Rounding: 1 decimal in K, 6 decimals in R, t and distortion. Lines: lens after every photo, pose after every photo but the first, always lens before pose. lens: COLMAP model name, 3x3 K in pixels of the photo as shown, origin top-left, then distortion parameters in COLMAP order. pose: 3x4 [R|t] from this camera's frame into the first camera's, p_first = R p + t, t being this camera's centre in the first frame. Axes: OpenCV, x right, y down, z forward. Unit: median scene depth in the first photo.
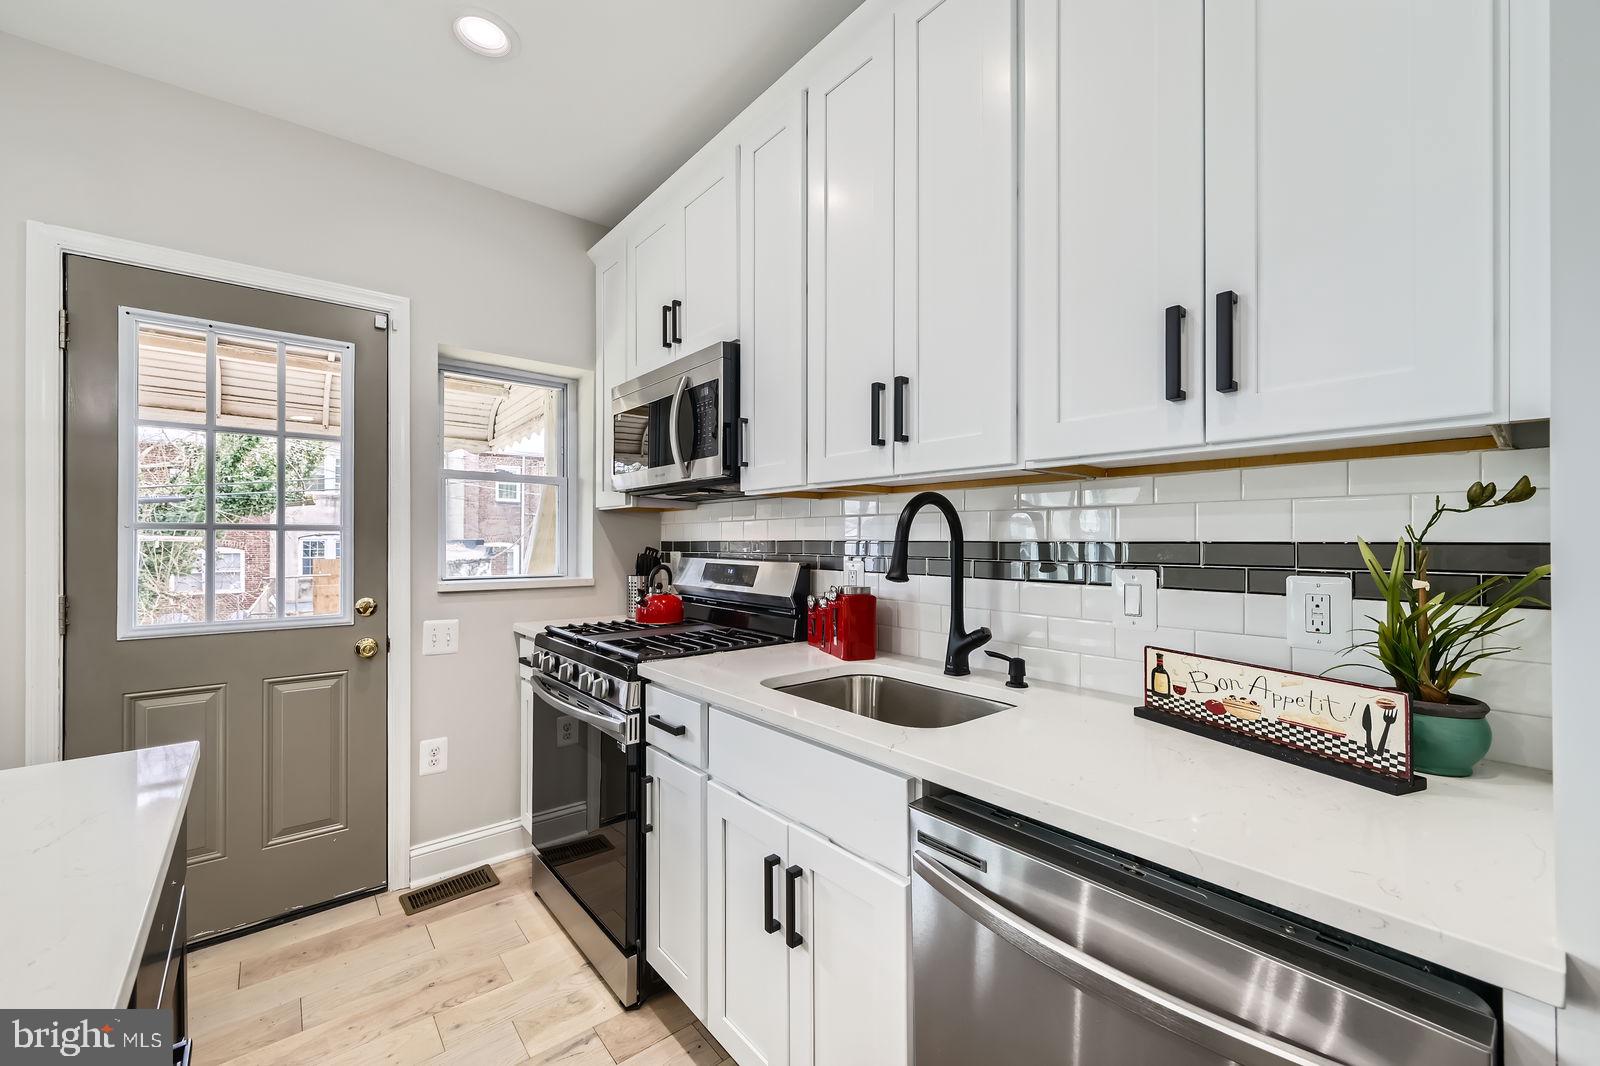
lens RADIAL K [[638.9, 0, 794.5], [0, 638.9, 537.9], [0, 0, 1]] dist [-0.000301, 0.000766]
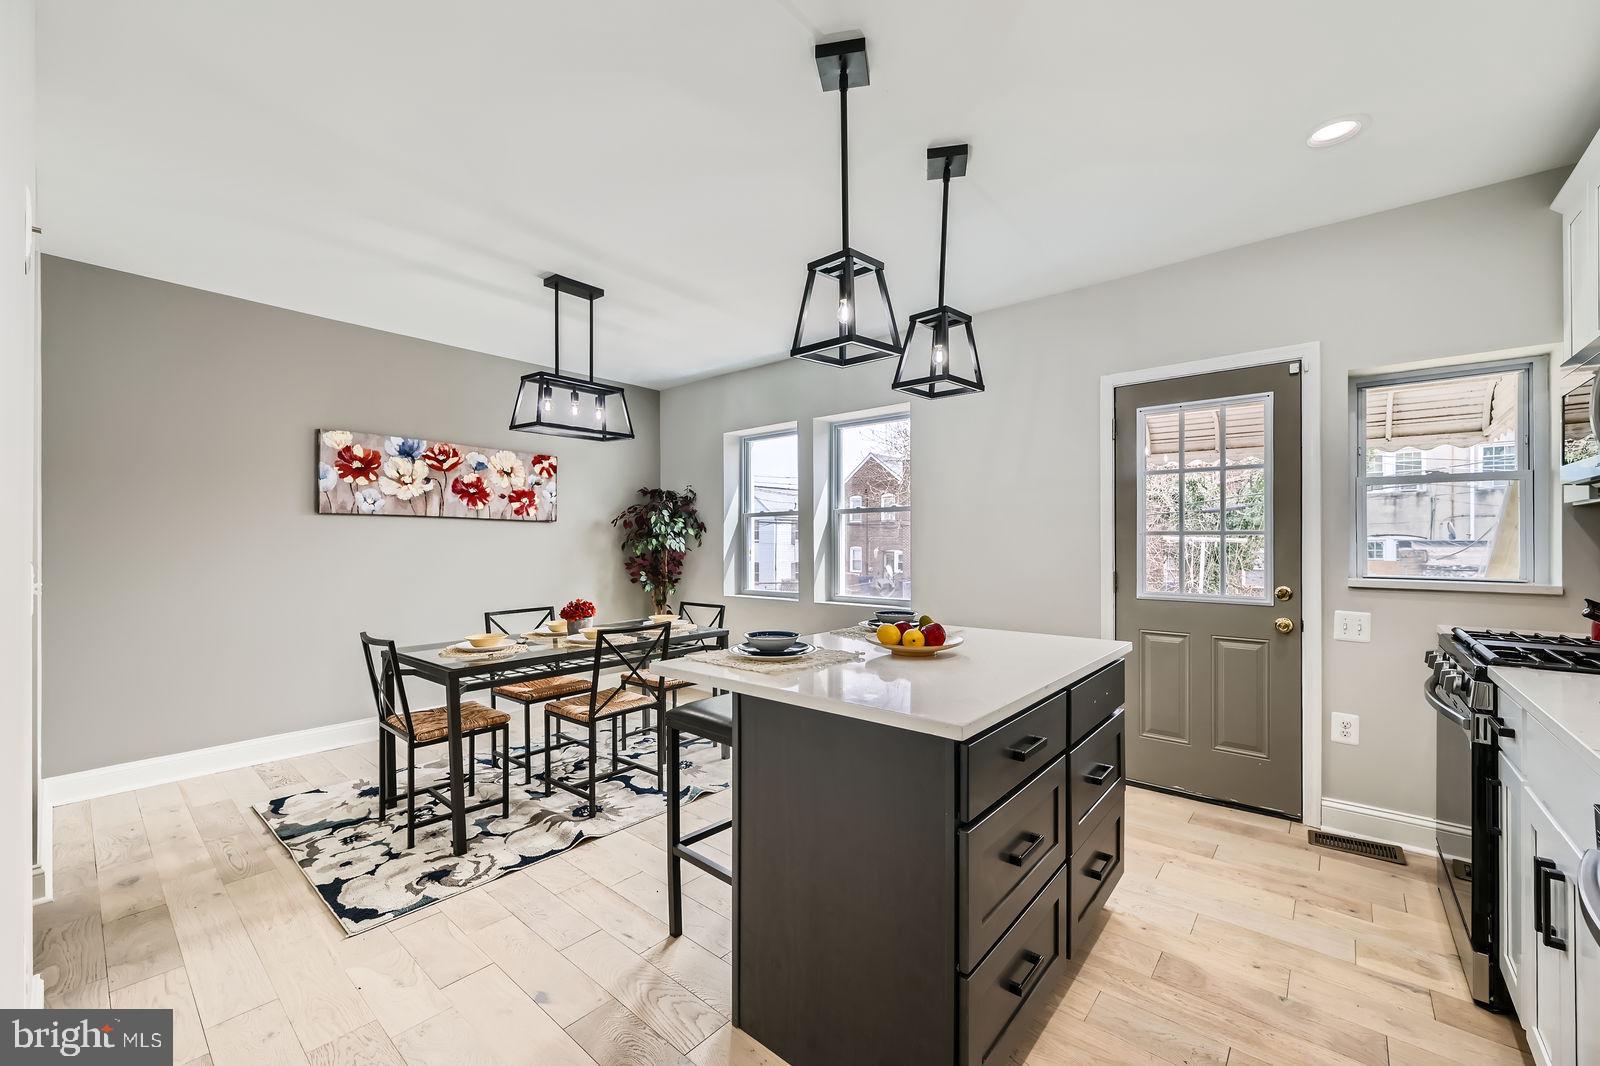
lens RADIAL K [[638.9, 0, 800.2], [0, 638.9, 541.9], [0, 0, 1]] dist [-0.000301, 0.000766]
pose [[0.173626, 0.000512, -0.984812, 0.534592], [0.004944, 0.999987, 0.001391, -0.003201], [0.984799, -0.005111, 0.173621, -0.225841]]
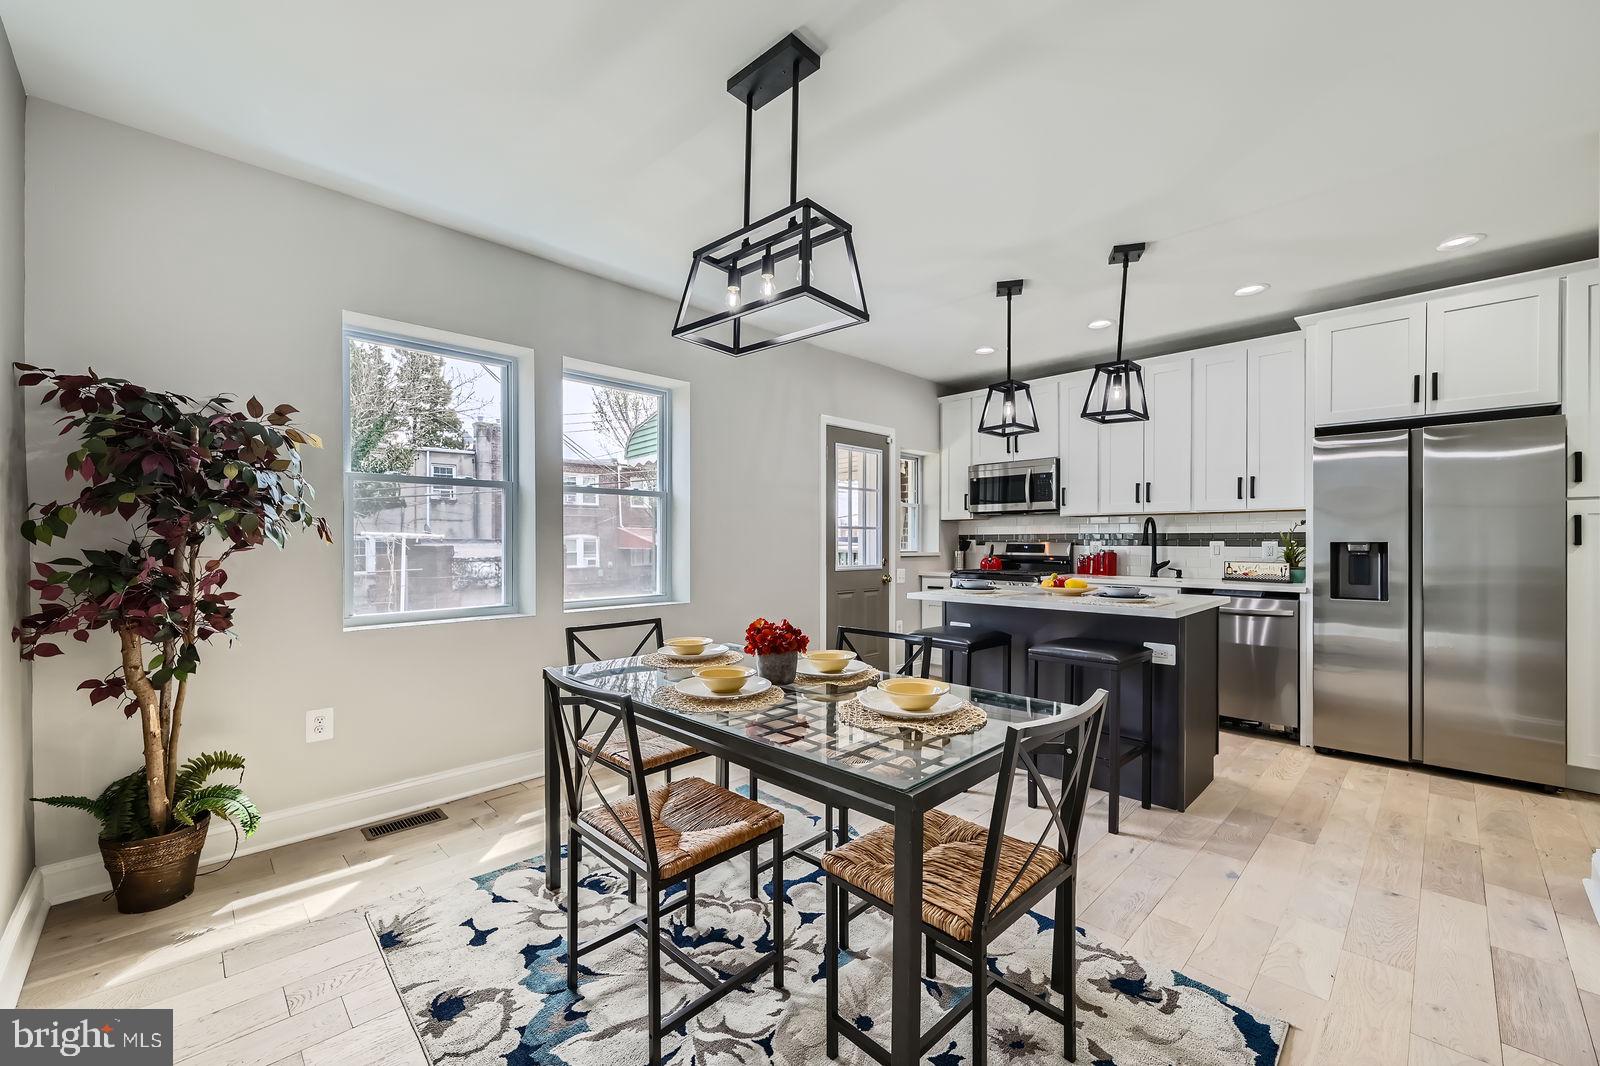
lens RADIAL K [[638.9, 0, 798.0], [0, 638.9, 542.9], [0, 0, 1]] dist [-0.000301, 0.000766]
pose [[0.995995, 0.000472, 0.089411, -1.502989], [-0.001012, 0.999982, 0.005996, 0.030703], [-0.089407, -0.006062, 0.995977, -1.649172]]
